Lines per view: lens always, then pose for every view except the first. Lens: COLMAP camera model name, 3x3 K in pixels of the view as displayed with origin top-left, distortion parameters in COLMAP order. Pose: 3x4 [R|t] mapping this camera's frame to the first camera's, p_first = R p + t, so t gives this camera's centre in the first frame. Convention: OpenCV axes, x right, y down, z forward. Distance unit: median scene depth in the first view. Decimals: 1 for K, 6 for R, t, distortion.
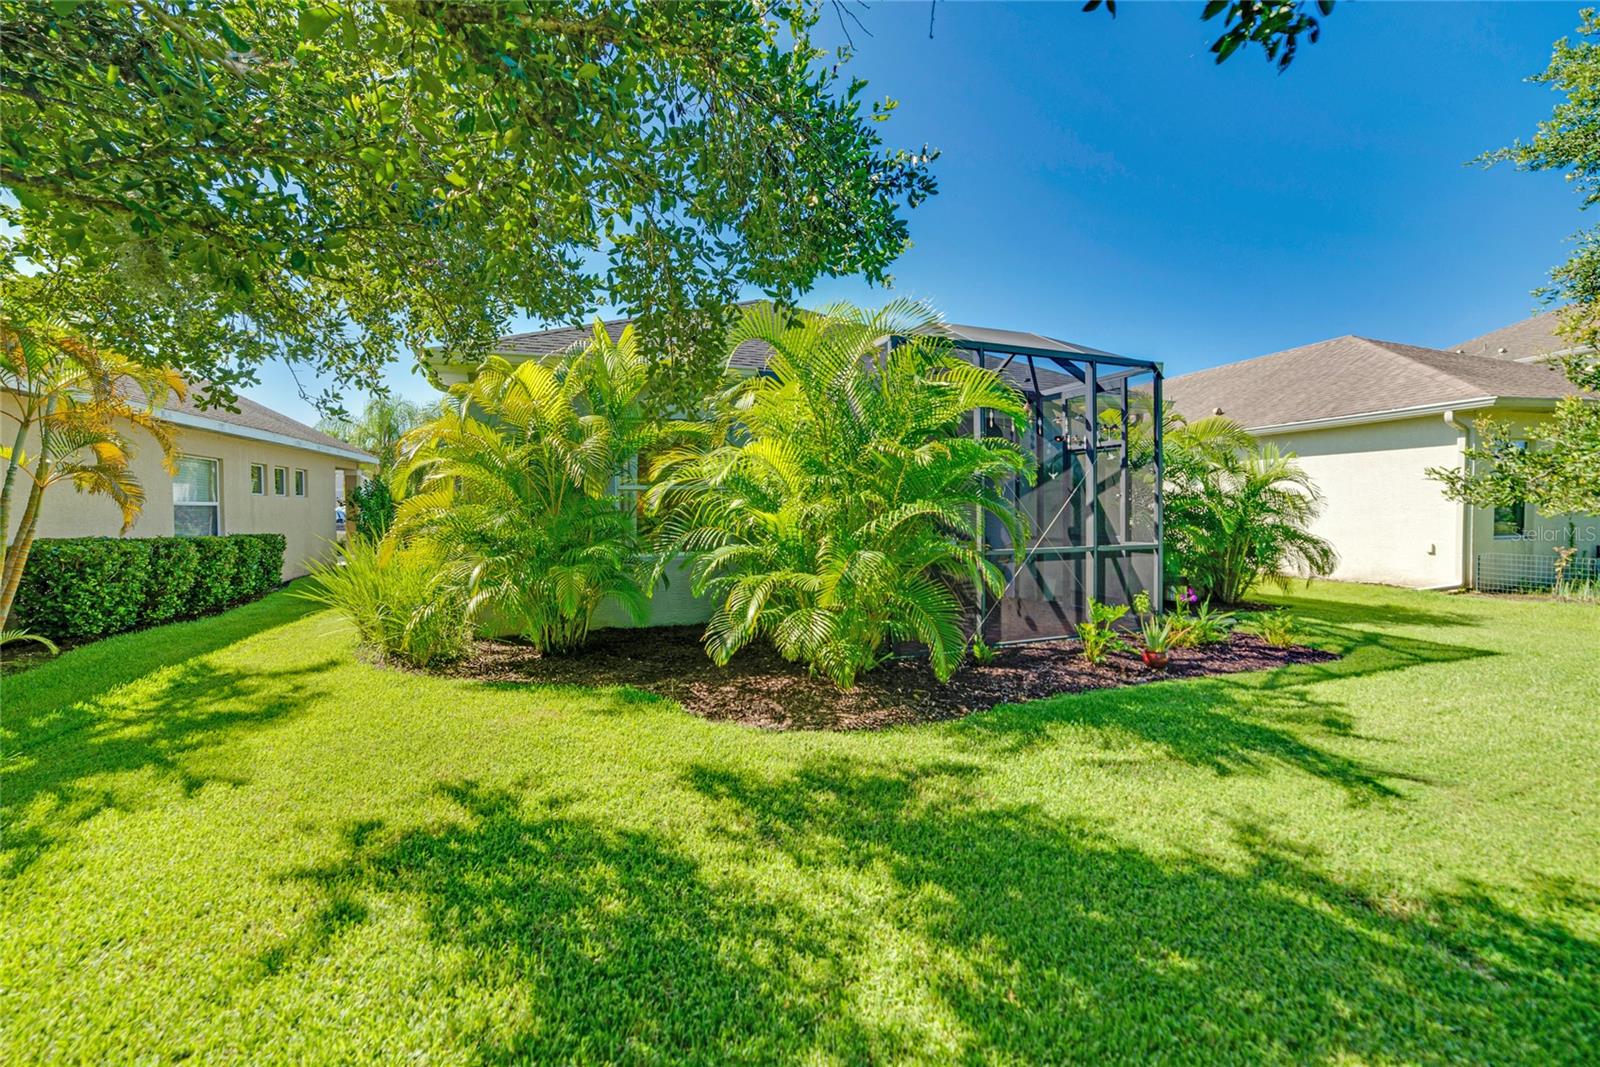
lens RADIAL K [[655.1, 0, 794.2], [0, 655.1, 524.2], [0, 0, 1]] dist [-0.062806, 0.023509]
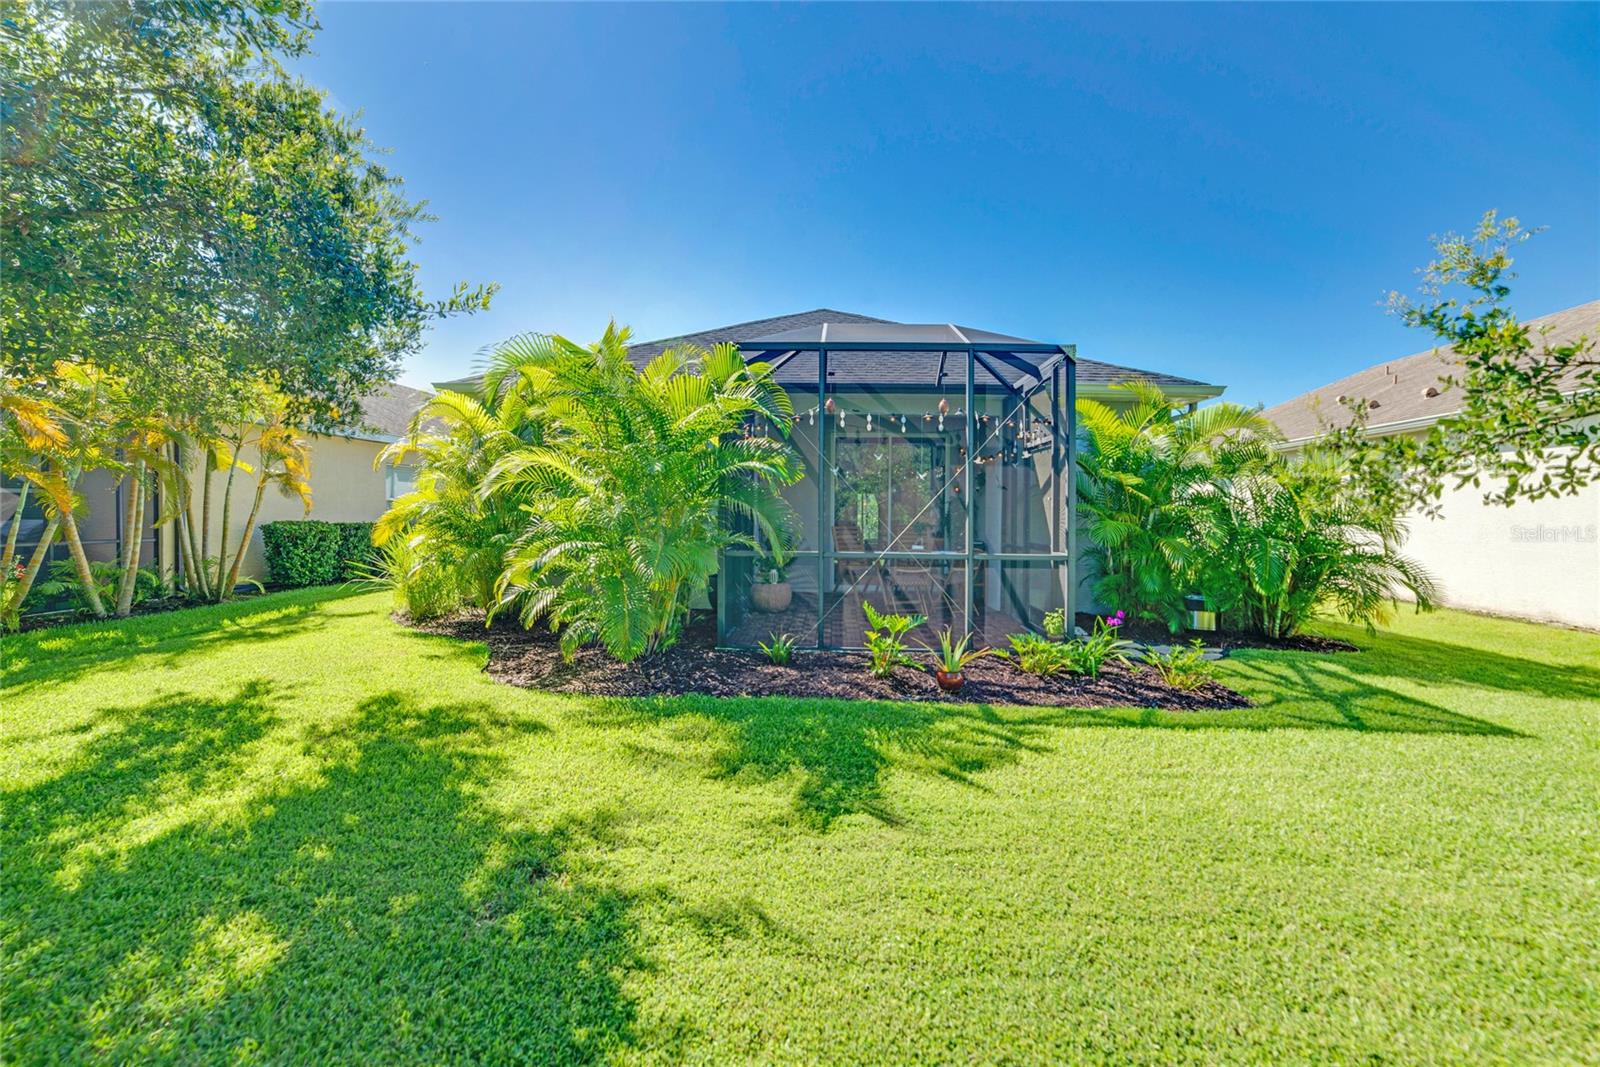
lens RADIAL K [[655.1, 0, 802.4], [0, 655.1, 529.8], [0, 0, 1]] dist [-0.062806, 0.023509]
pose [[0.912543, 0.026433, -0.408127, 1.160750], [-0.027635, 0.999614, 0.002952, 0.008286], [0.408047, 0.008585, 0.912921, 0.136289]]
